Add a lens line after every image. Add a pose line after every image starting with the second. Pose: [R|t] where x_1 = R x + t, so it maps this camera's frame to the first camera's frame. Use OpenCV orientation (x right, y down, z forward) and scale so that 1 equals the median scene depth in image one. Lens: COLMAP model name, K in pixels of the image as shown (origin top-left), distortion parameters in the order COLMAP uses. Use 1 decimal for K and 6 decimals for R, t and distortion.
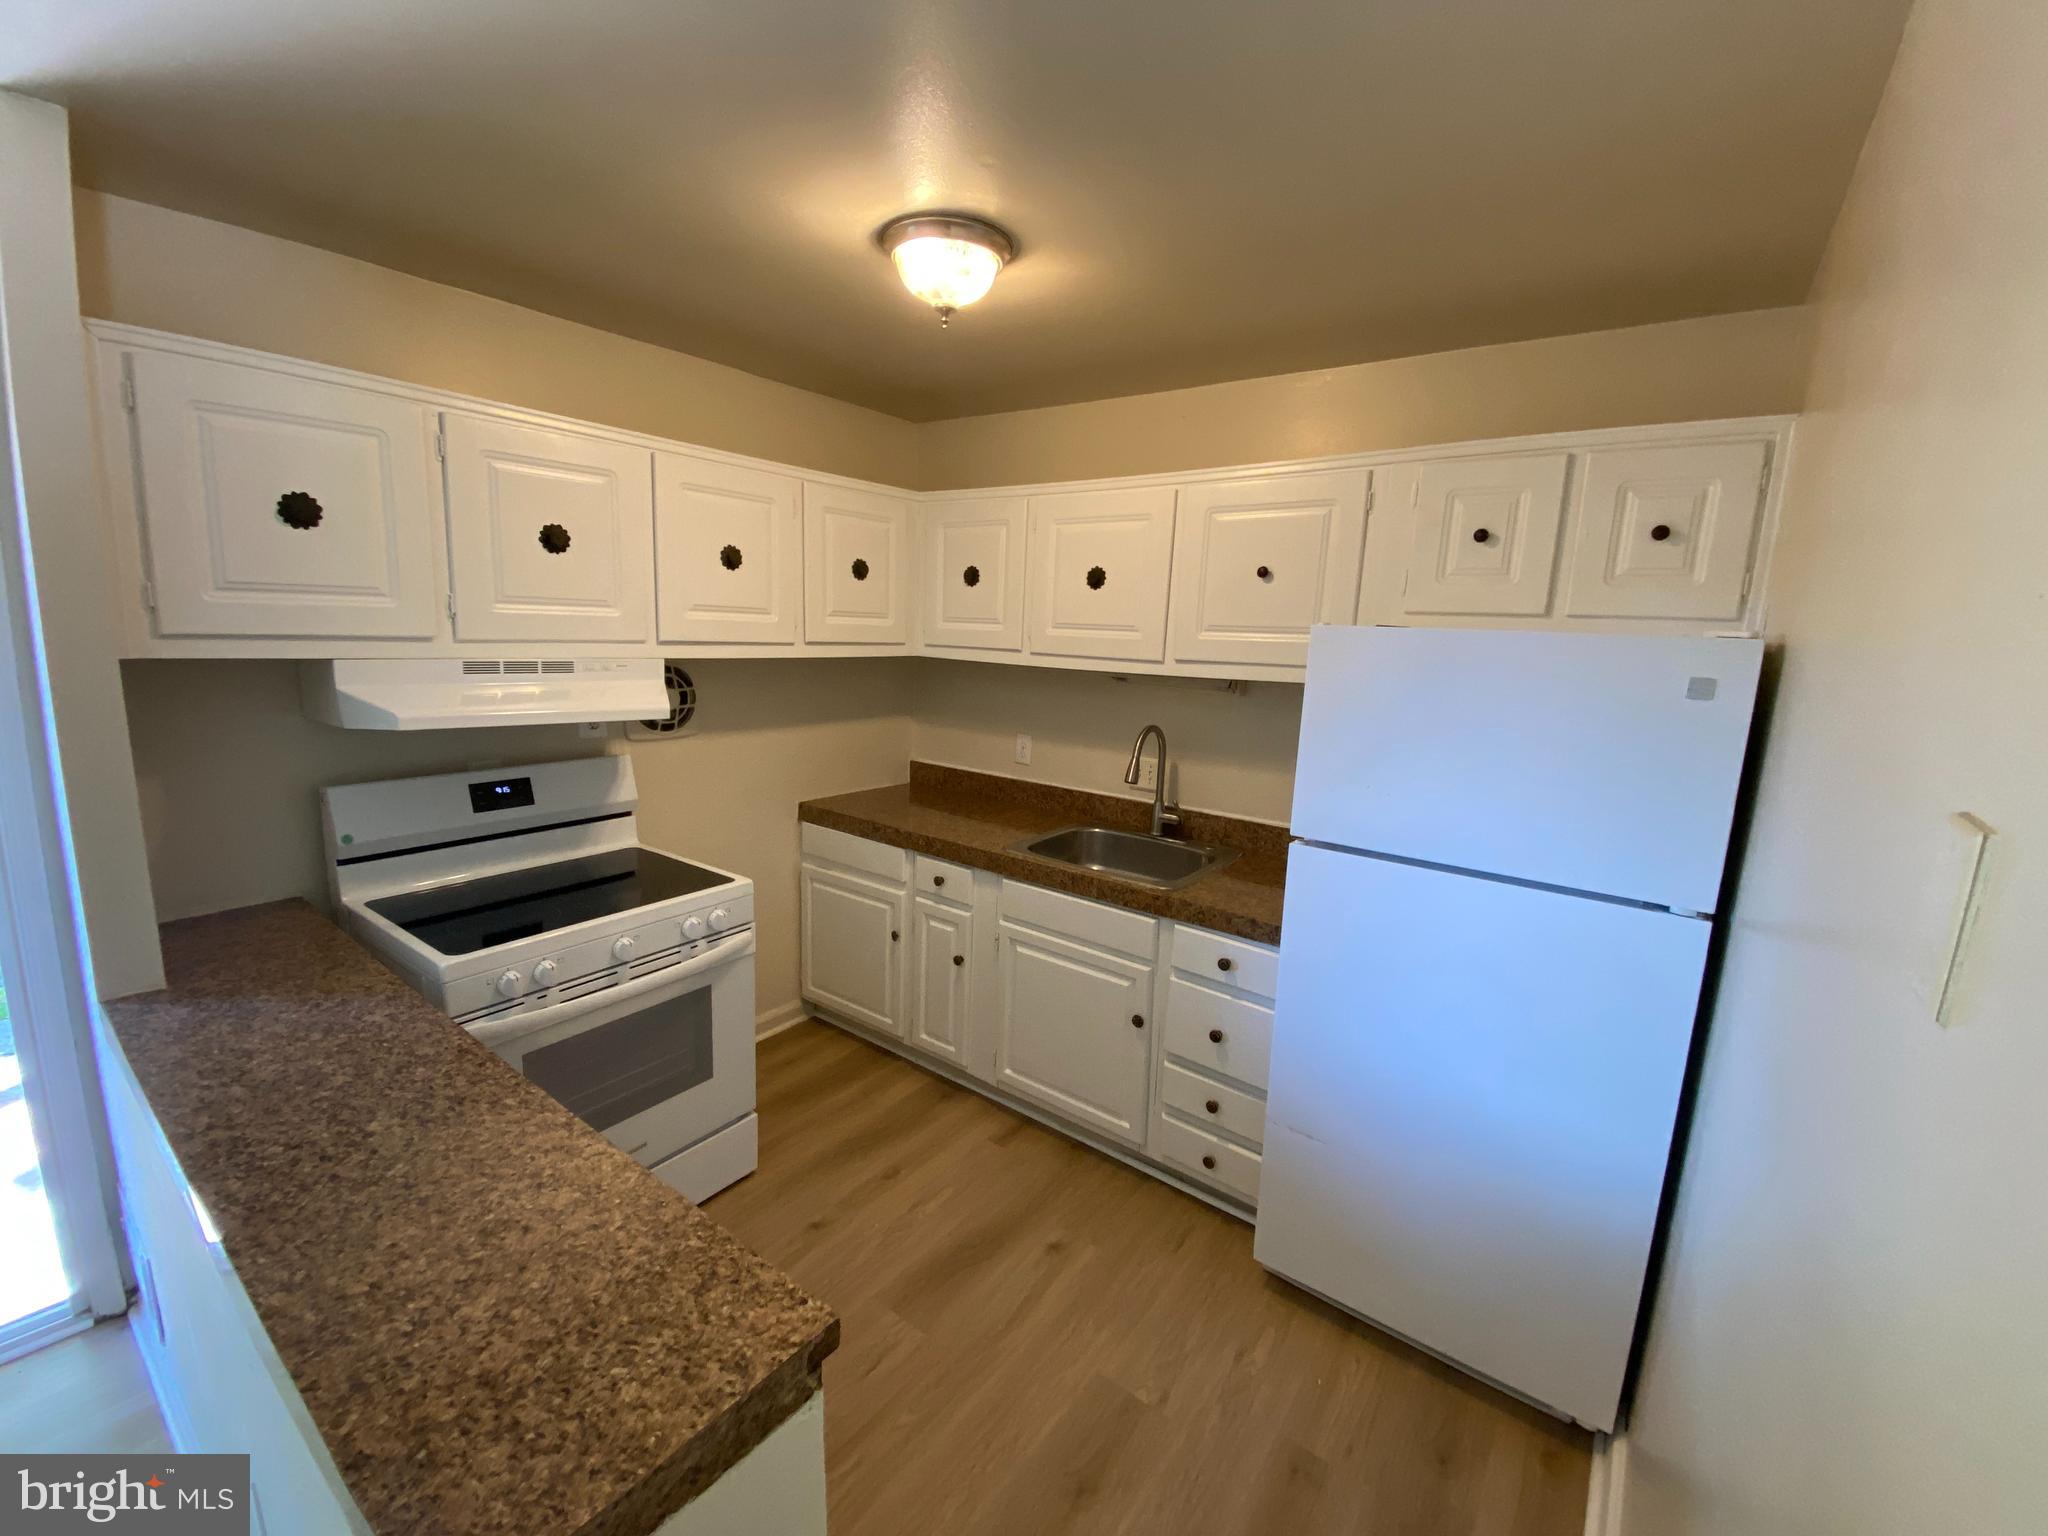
lens RADIAL K [[833.4, 0, 1018.0], [0, 833.4, 765.4], [0, 0, 1]] dist [0.013087, -0.016178]
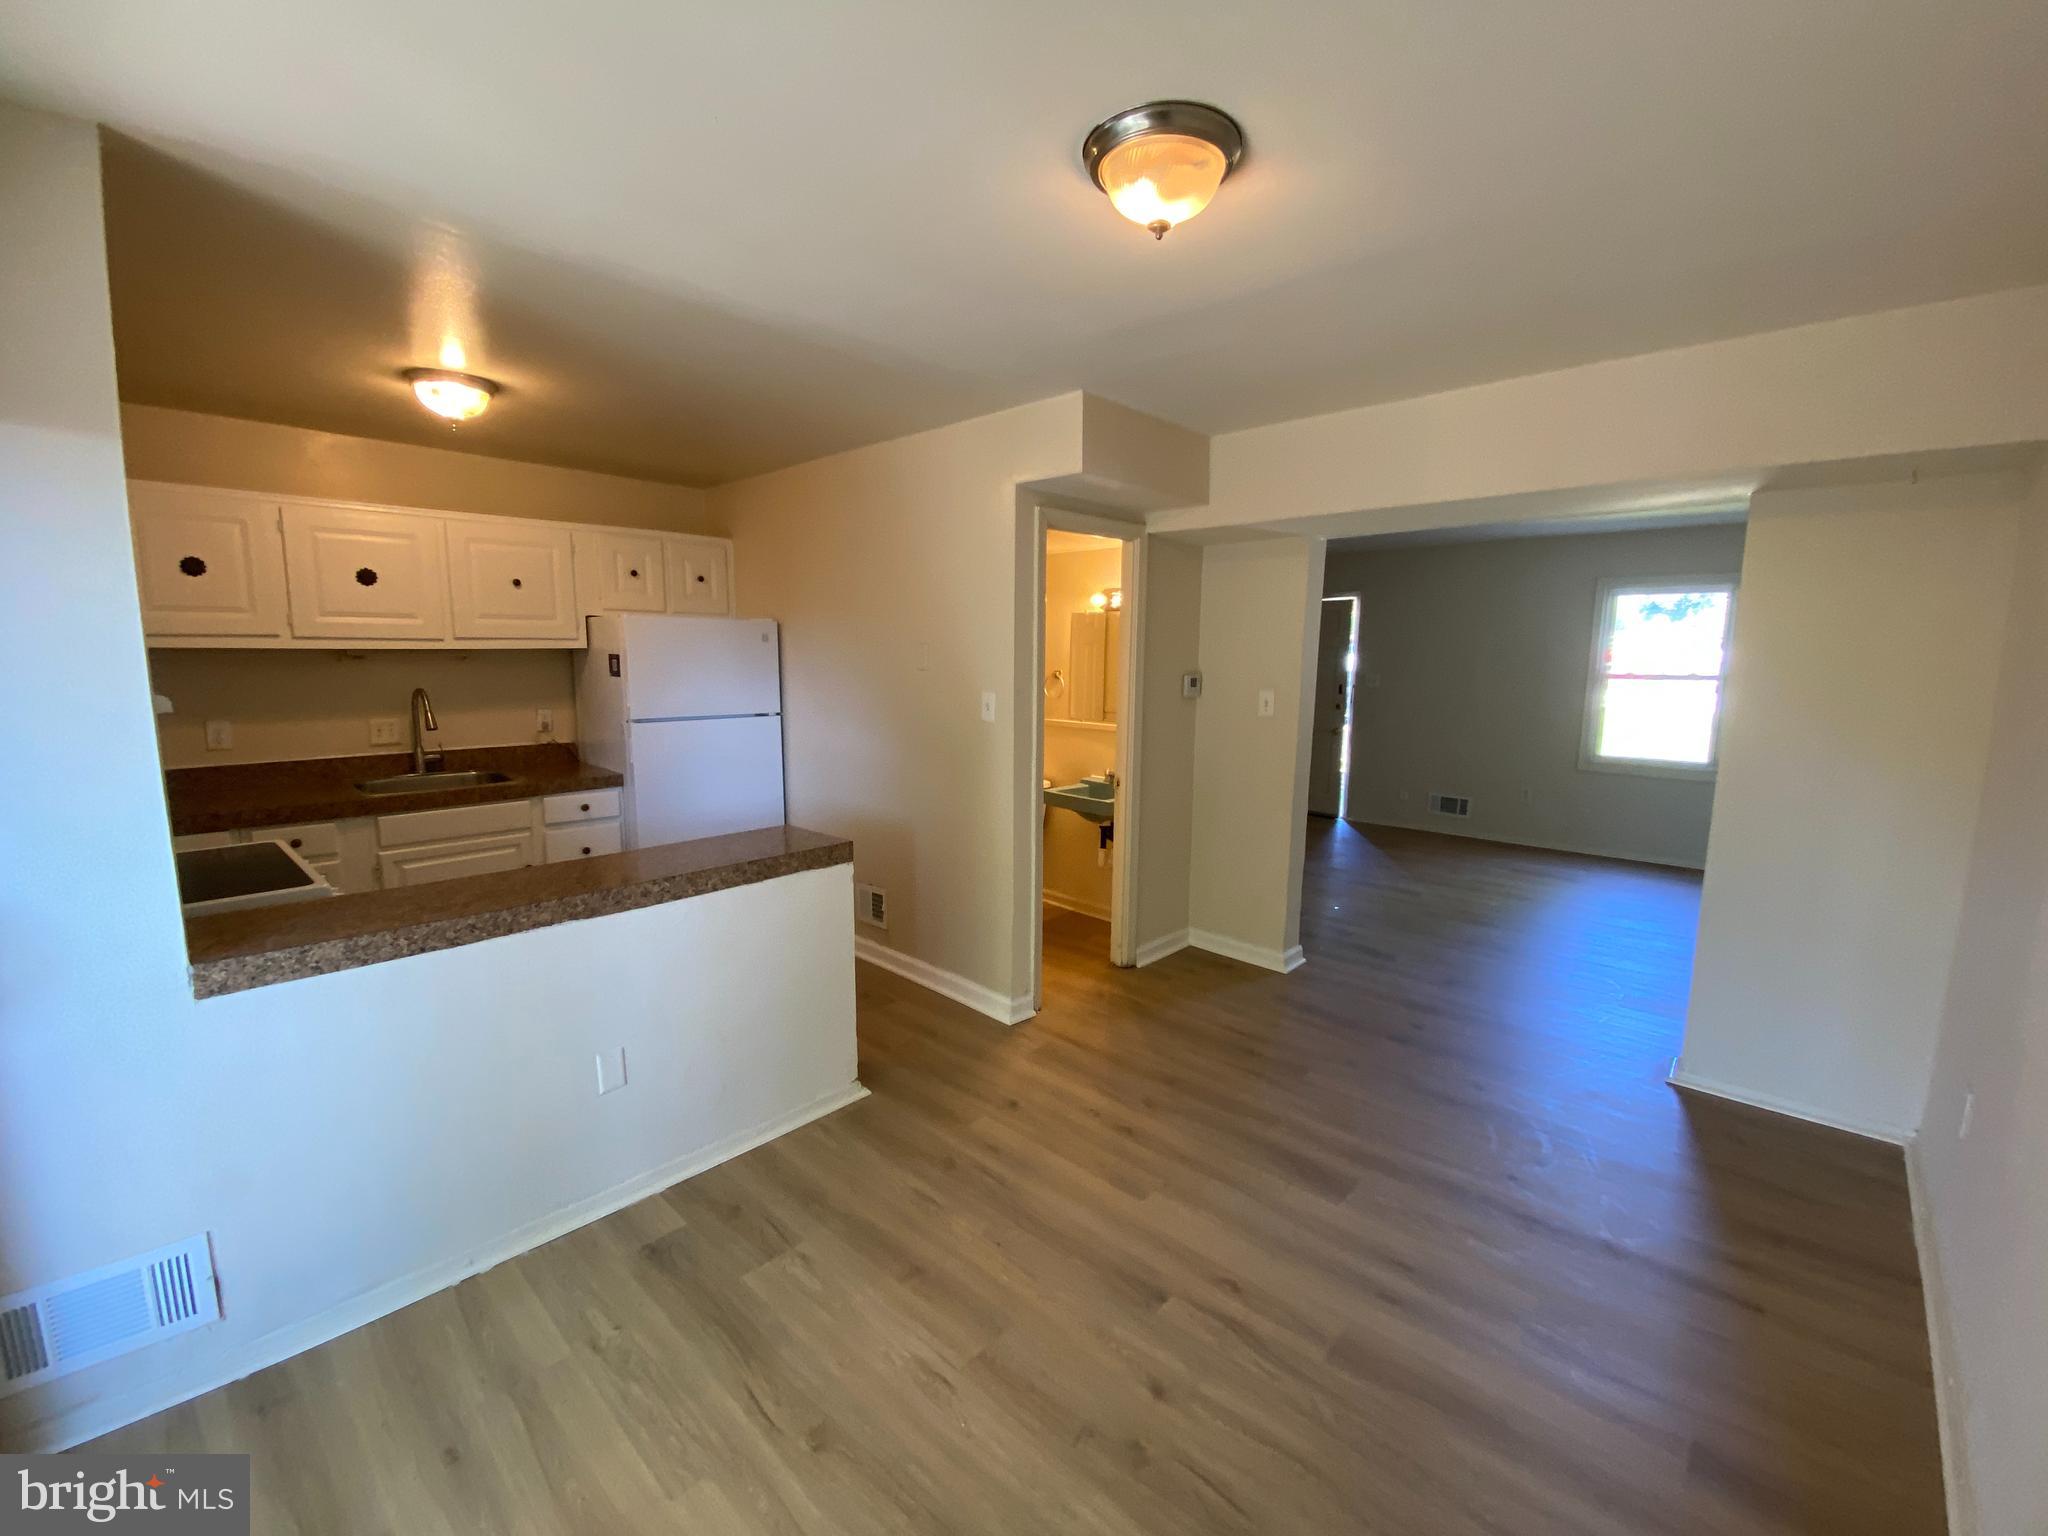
lens RADIAL K [[833.4, 0, 1034.7], [0, 833.4, 787.7], [0, 0, 1]] dist [0.013087, -0.016178]
pose [[0.091168, -0.198590, 0.975833, -1.235020], [0.158274, 0.970348, 0.182687, 0.021379], [-0.983177, 0.137794, 0.119896, -0.141648]]
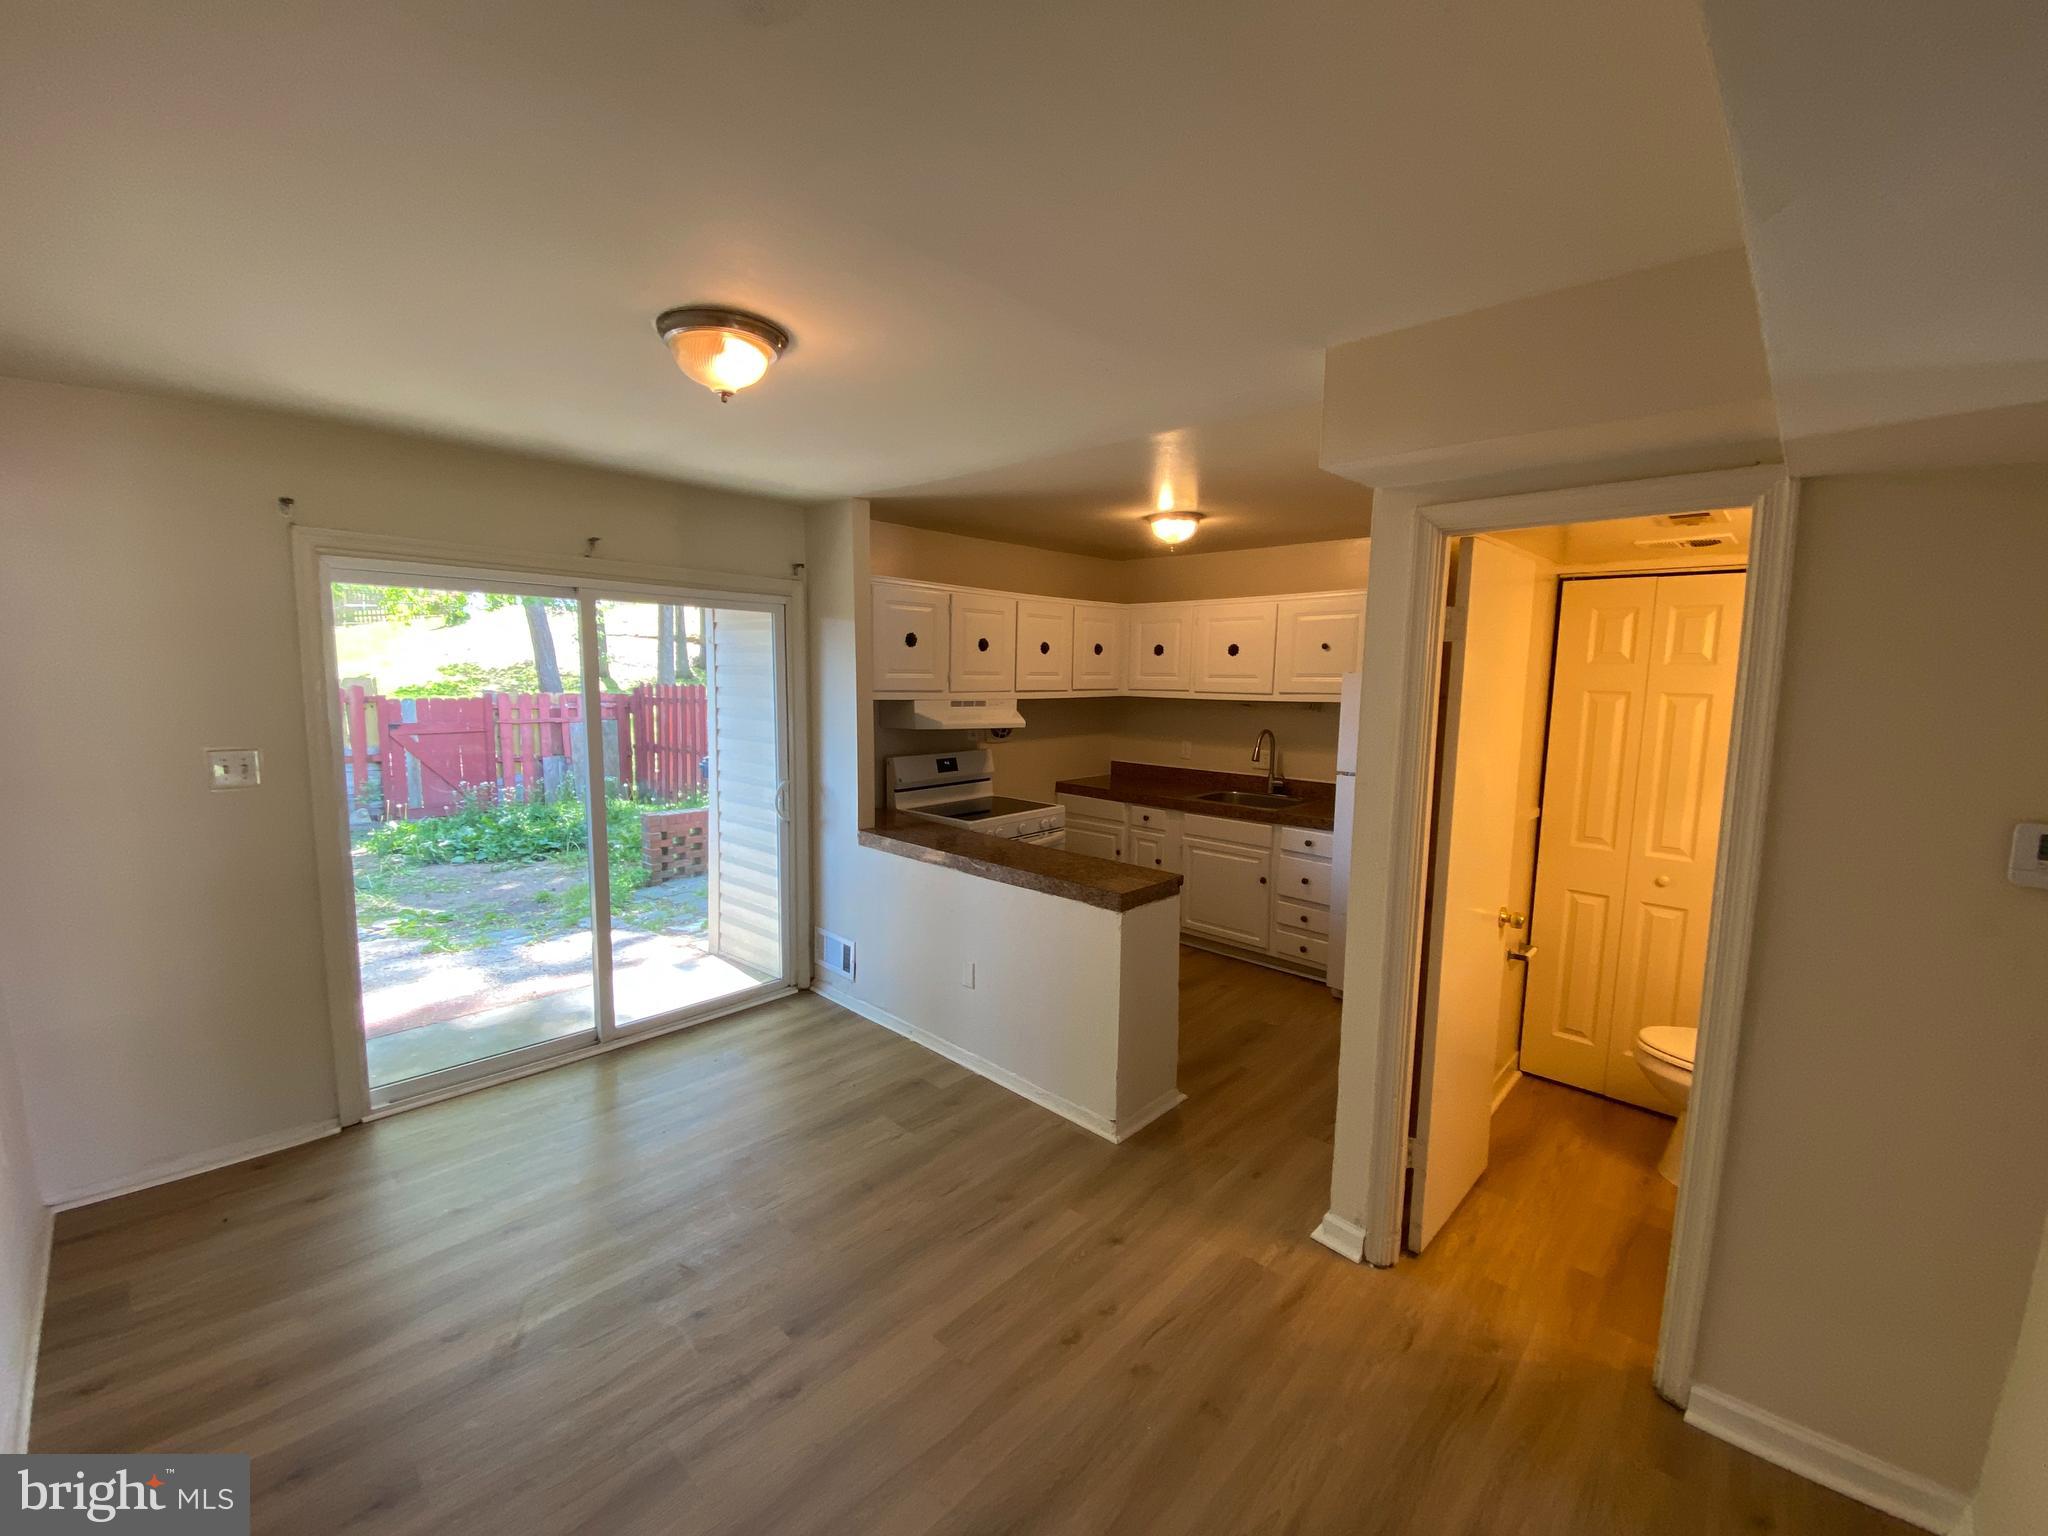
lens RADIAL K [[833.4, 0, 1000.0], [0, 833.4, 774.8], [0, 0, 1]] dist [0.013087, -0.016178]
pose [[0.990362, -0.013836, -0.137812, -0.180155], [0.007379, 0.998856, -0.047250, 0.144685], [0.138308, 0.045778, 0.989331, -0.952333]]
